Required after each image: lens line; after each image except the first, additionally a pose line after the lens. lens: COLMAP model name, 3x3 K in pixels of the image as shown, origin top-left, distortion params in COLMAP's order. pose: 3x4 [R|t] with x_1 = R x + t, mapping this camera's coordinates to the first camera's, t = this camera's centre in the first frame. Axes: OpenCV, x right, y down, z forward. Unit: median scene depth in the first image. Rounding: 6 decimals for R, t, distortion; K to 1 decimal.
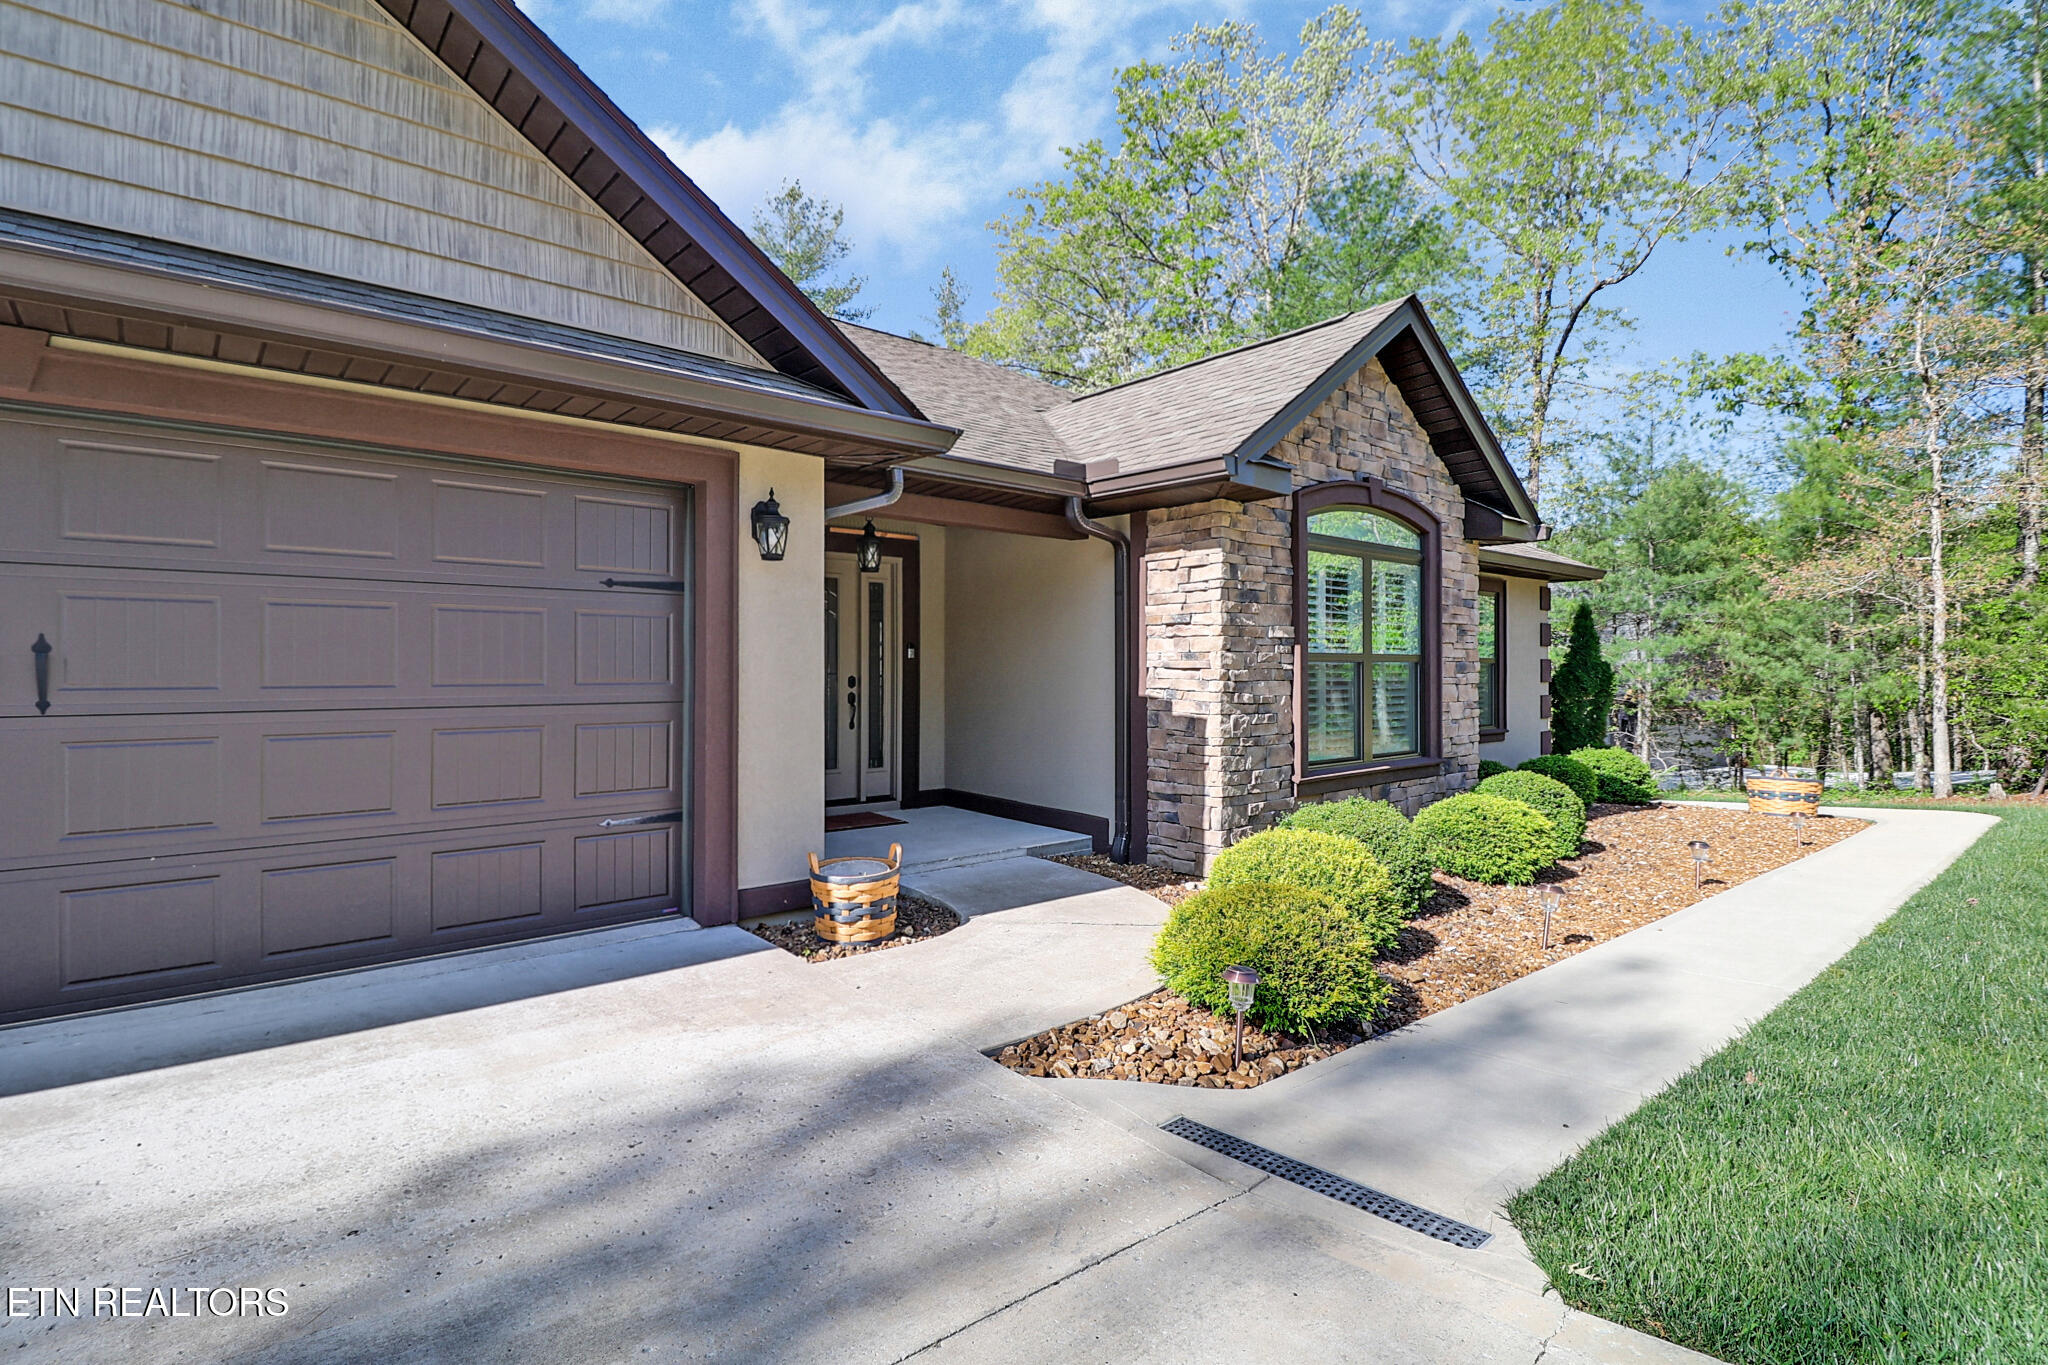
lens RADIAL K [[957.3, 0, 1014.5], [0, 957.3, 670.8], [0, 0, 1]] dist [-0.016597, -0.000645]
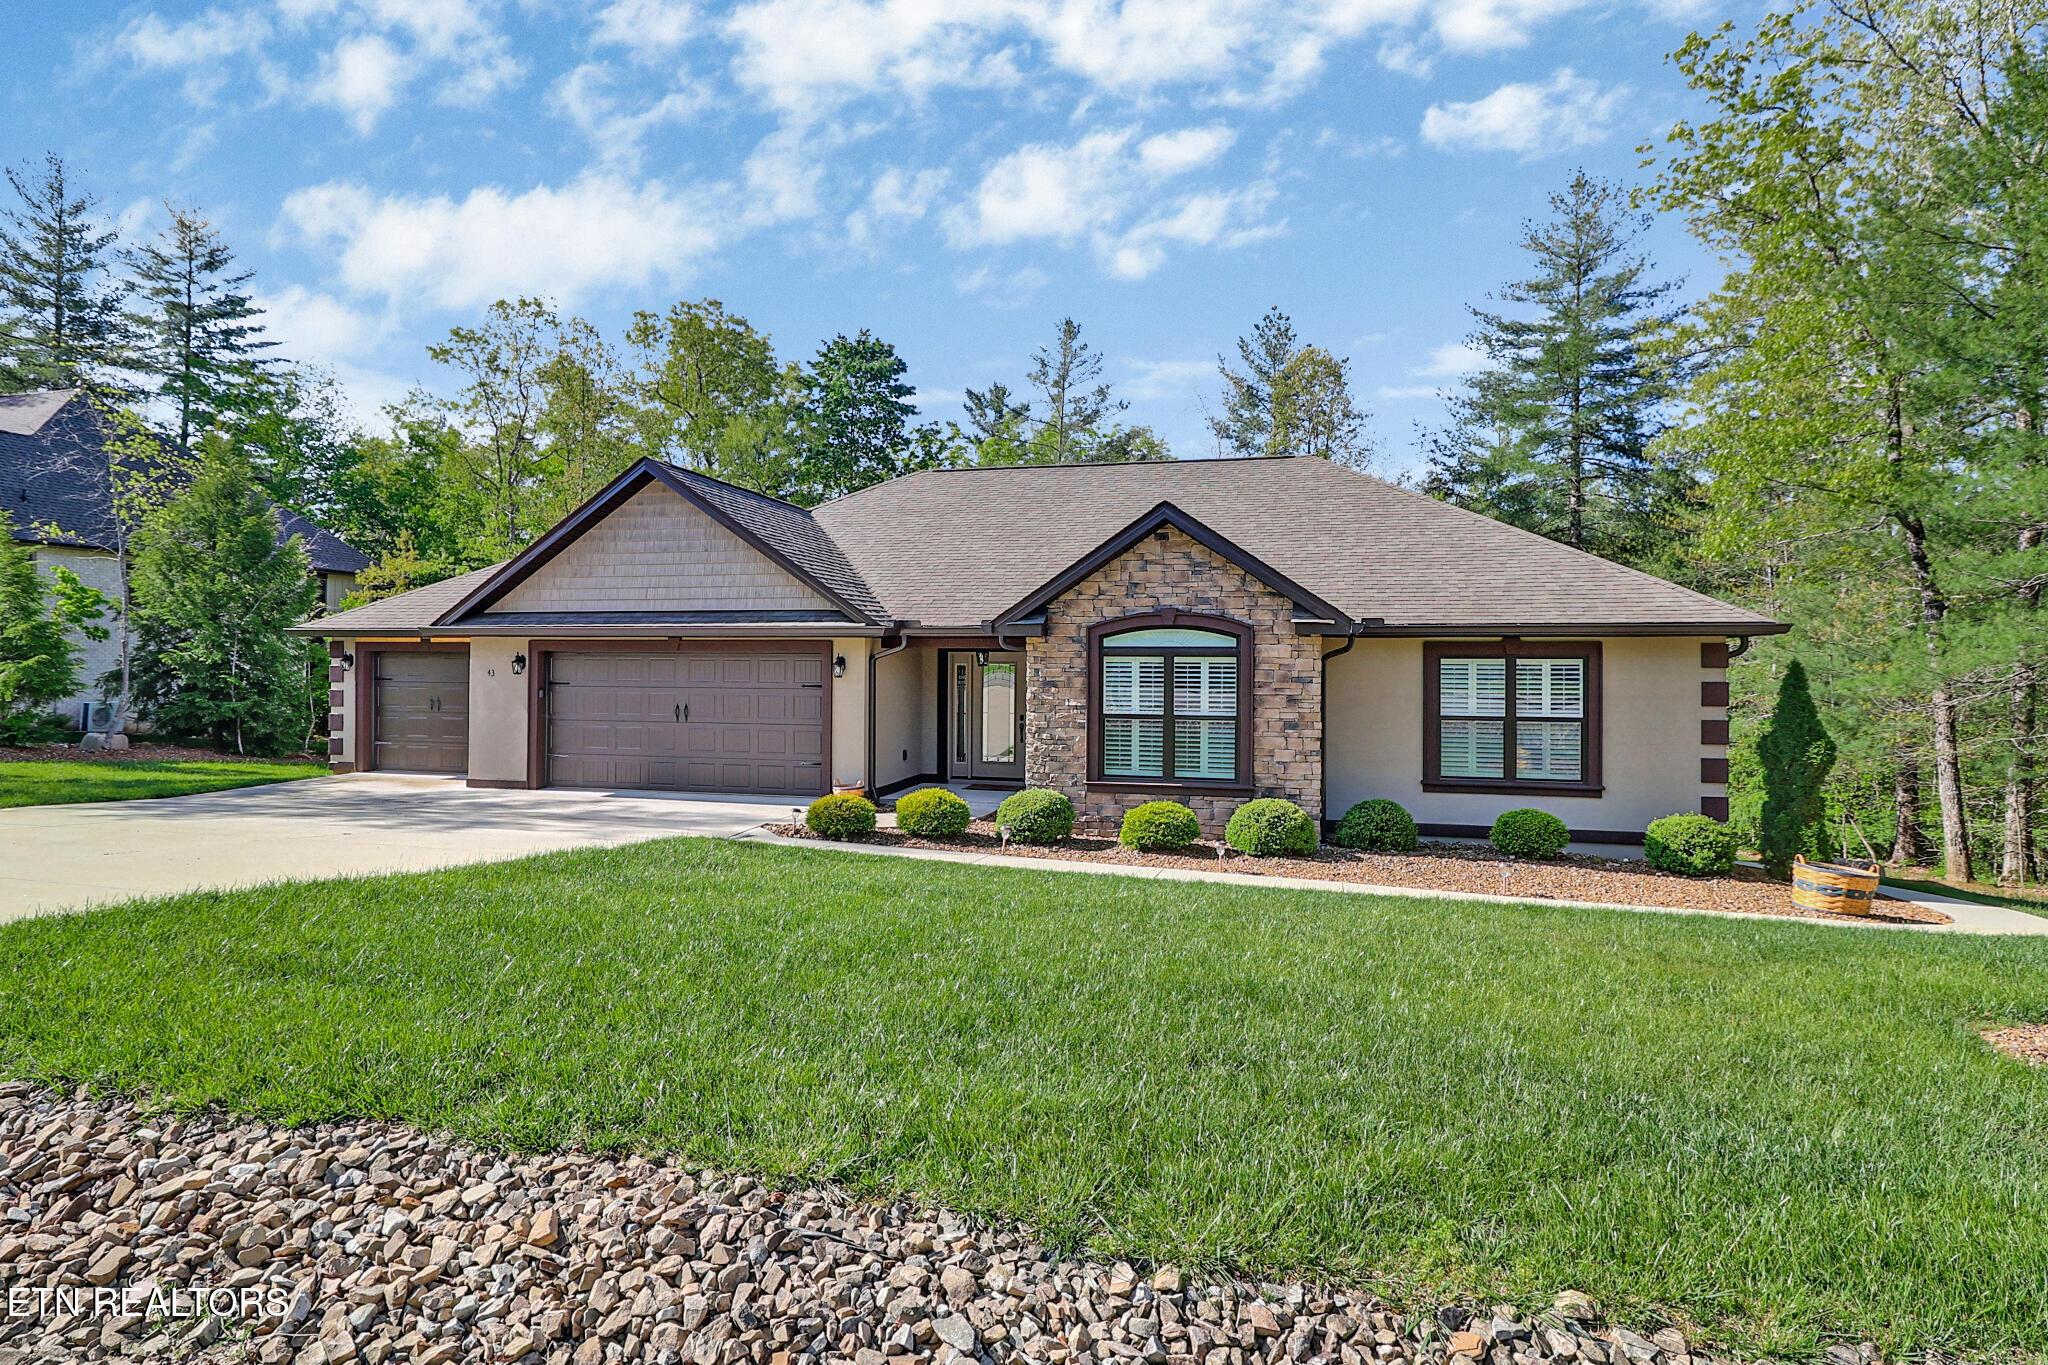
lens RADIAL K [[1110.1, 0, 1045.5], [0, 1110.1, 670.8], [0, 0, 1]] dist [-0.002261, 0.001512]
pose [[0.583295, 0.006688, -0.812233, 2.060326], [-0.010312, 0.999946, 0.000828, -0.106122], [0.812195, 0.007893, 0.583333, -0.328665]]
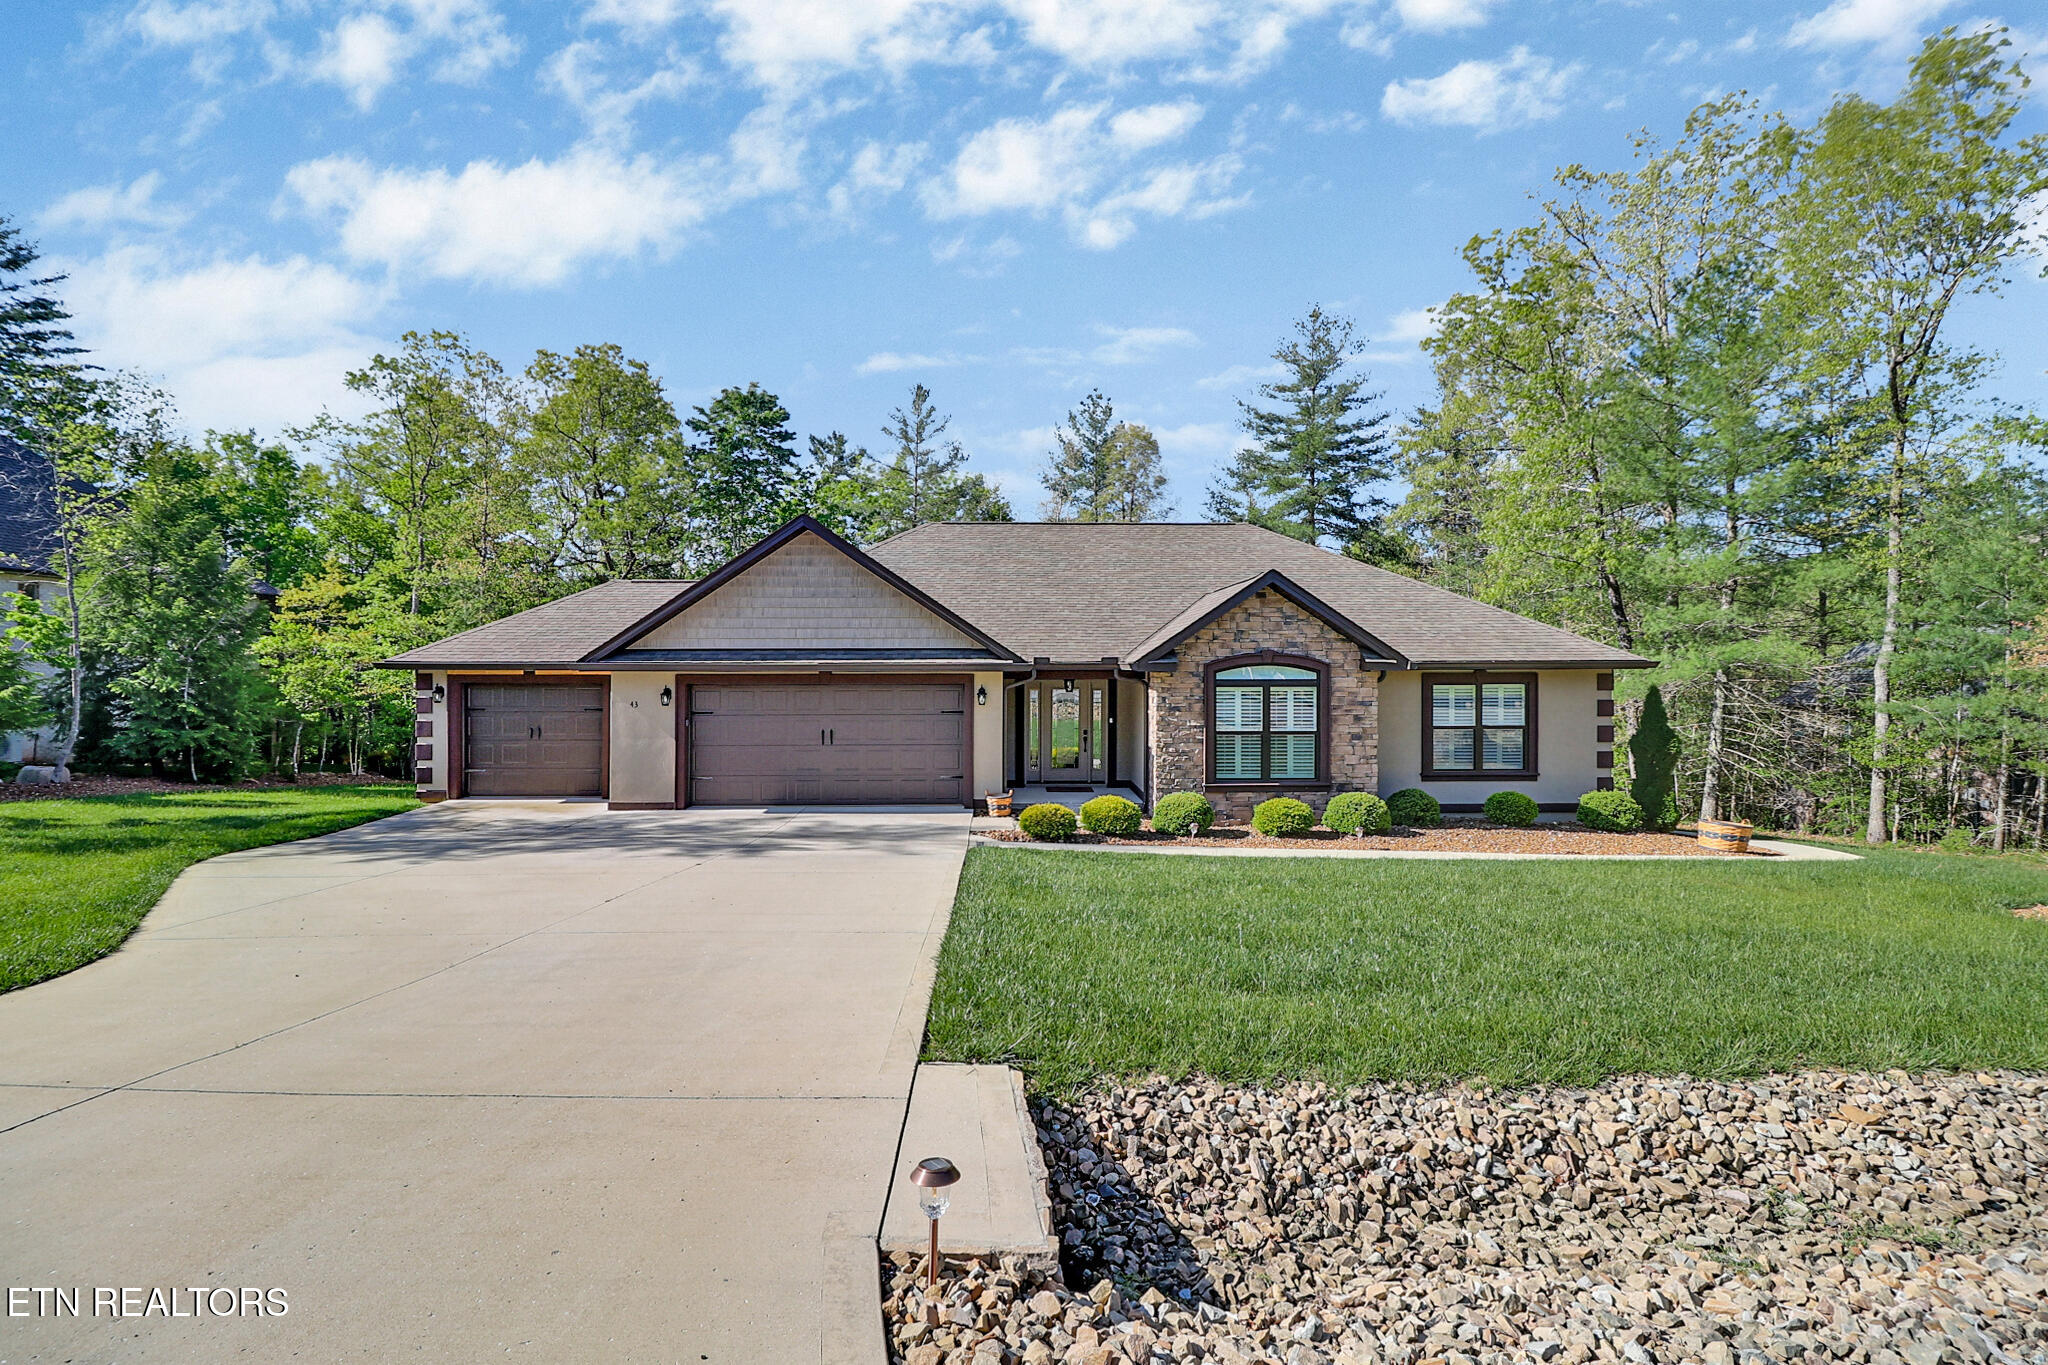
lens RADIAL K [[939.2, 0, 1040.3], [0, 939.2, 677.3], [0, 0, 1]] dist [-0.010982, -0.006037]
pose [[0.785930, 0.004885, -0.618297, 1.464526], [-0.001901, 0.999983, 0.005485, -0.171620], [0.618313, -0.003135, 0.785926, -1.123222]]
